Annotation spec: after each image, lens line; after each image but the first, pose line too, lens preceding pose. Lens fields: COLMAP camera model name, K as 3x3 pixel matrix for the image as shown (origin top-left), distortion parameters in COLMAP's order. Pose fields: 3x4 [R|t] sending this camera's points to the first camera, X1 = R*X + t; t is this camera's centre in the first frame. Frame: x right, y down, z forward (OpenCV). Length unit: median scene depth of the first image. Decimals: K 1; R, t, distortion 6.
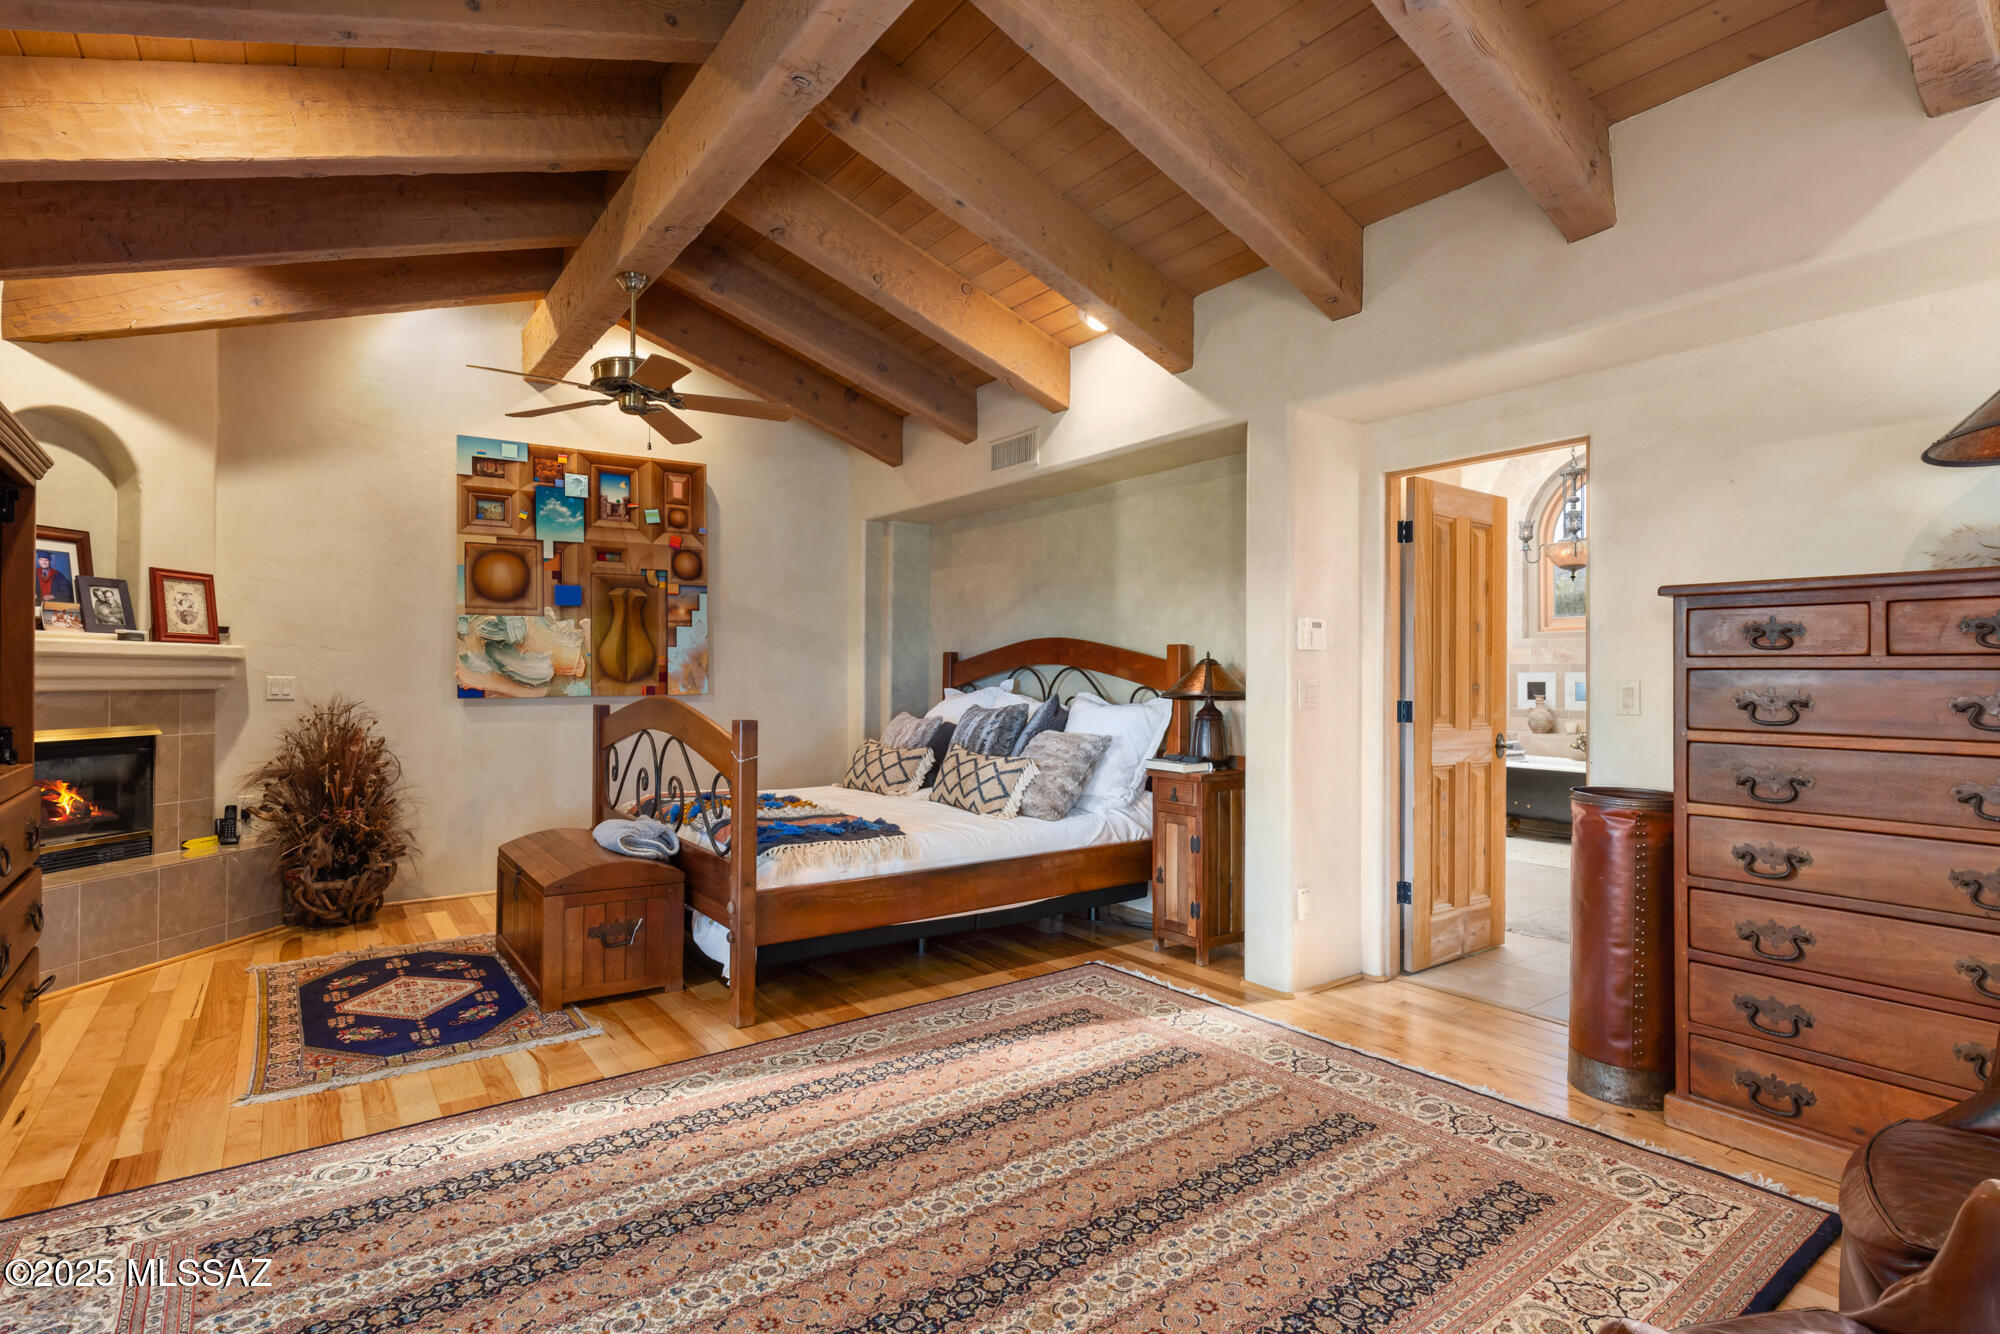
lens RADIAL K [[990.5, 0, 1002.3], [0, 990.5, 668.4], [0, 0, 1]] dist [-0.002666, -0.000684]
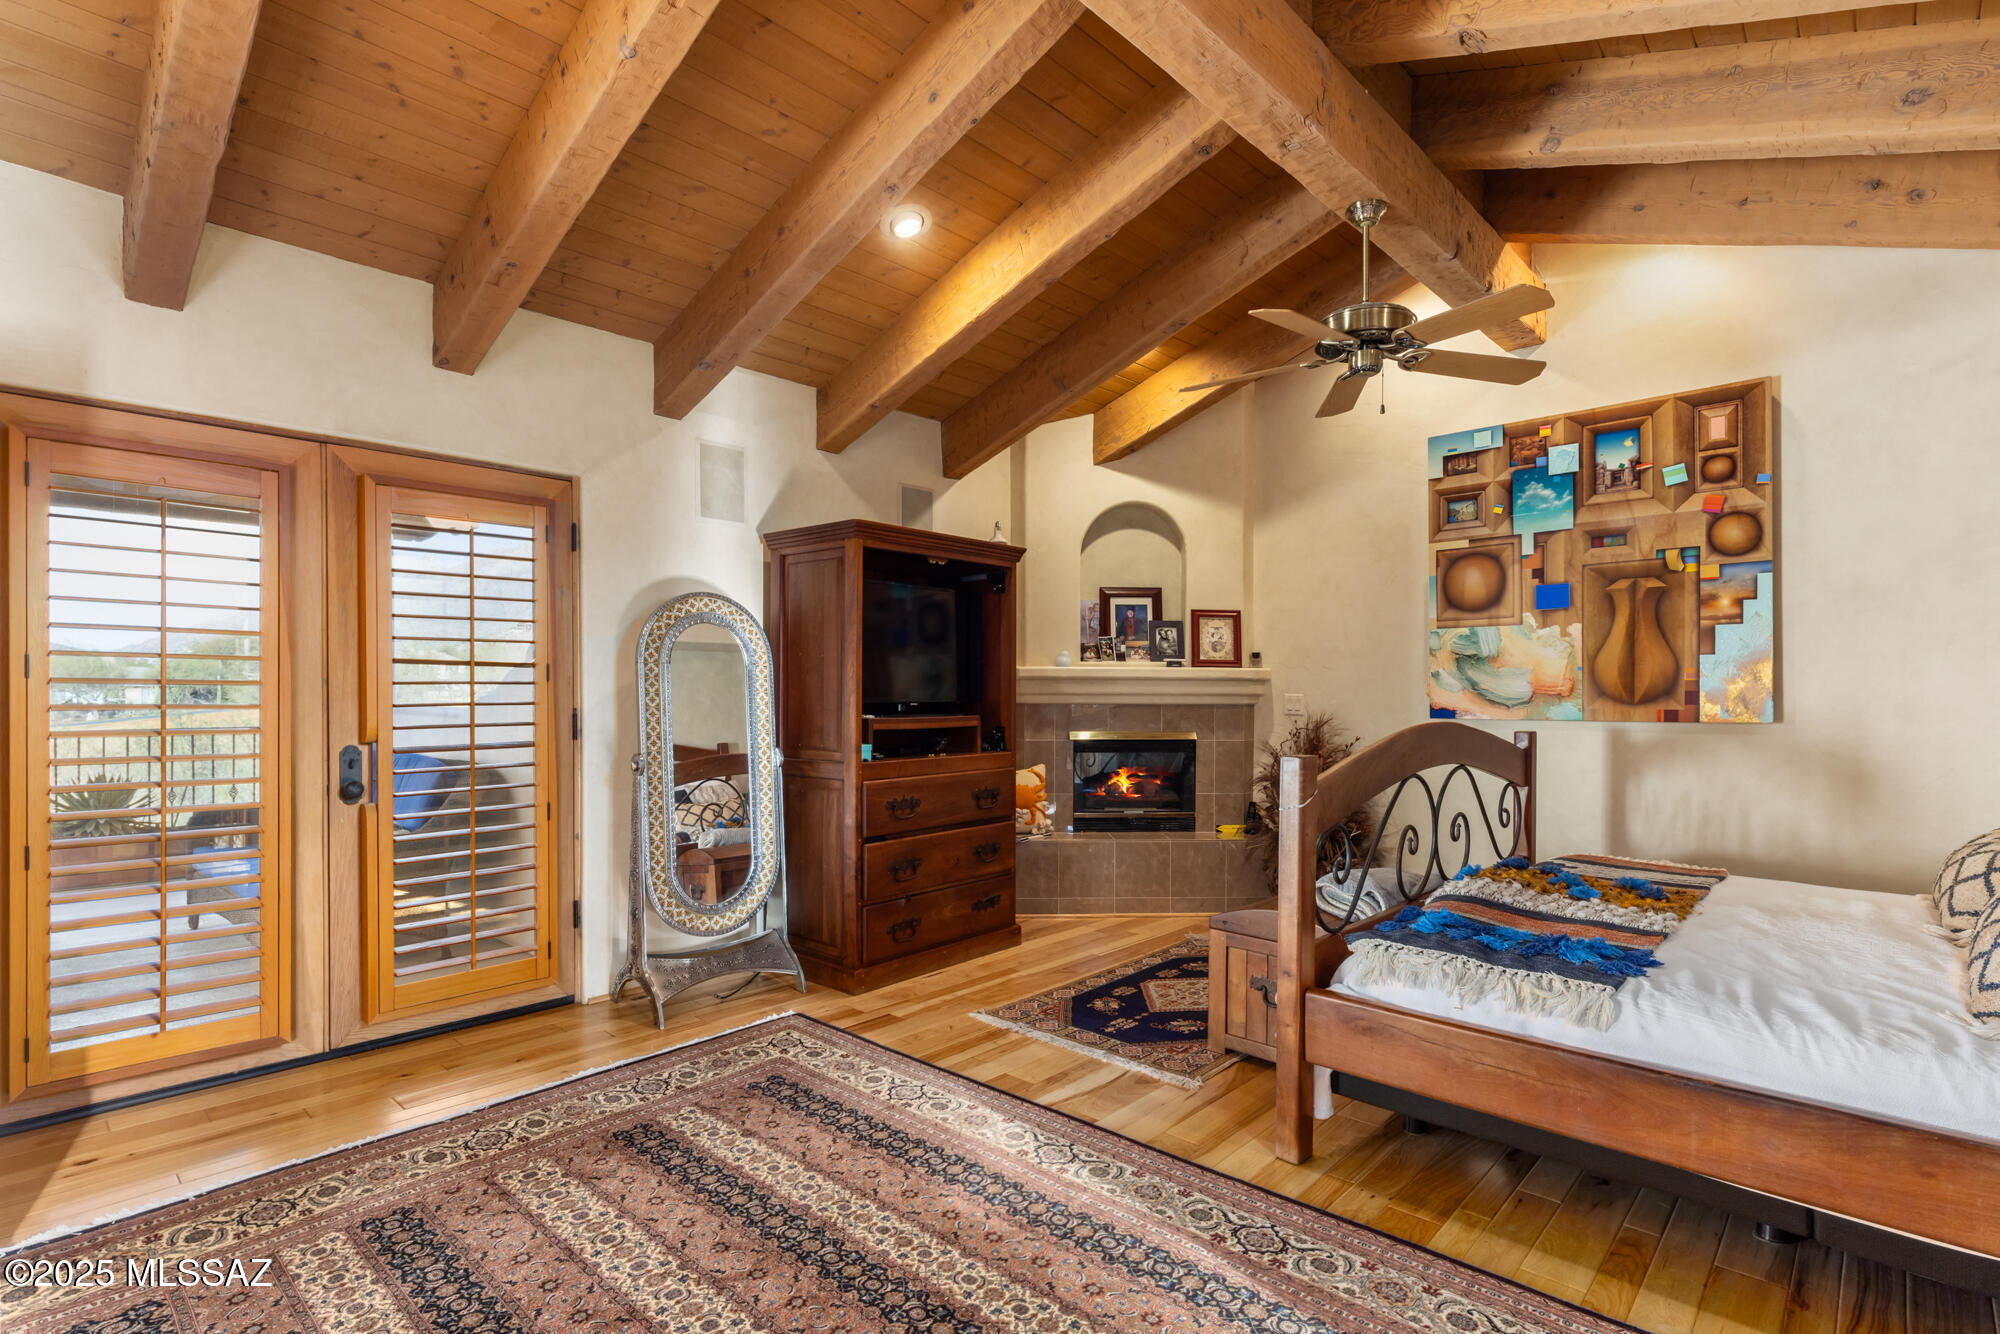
lens RADIAL K [[966.7, 0, 996.5], [0, 966.7, 699.2], [0, 0, 1]] dist [-0.002011, -0.001193]
pose [[0.185407, 0.009845, -0.982613, 0.318760], [0.006076, 0.999919, 0.011165, -0.000600], [0.982643, -0.008040, 0.185332, 0.488054]]
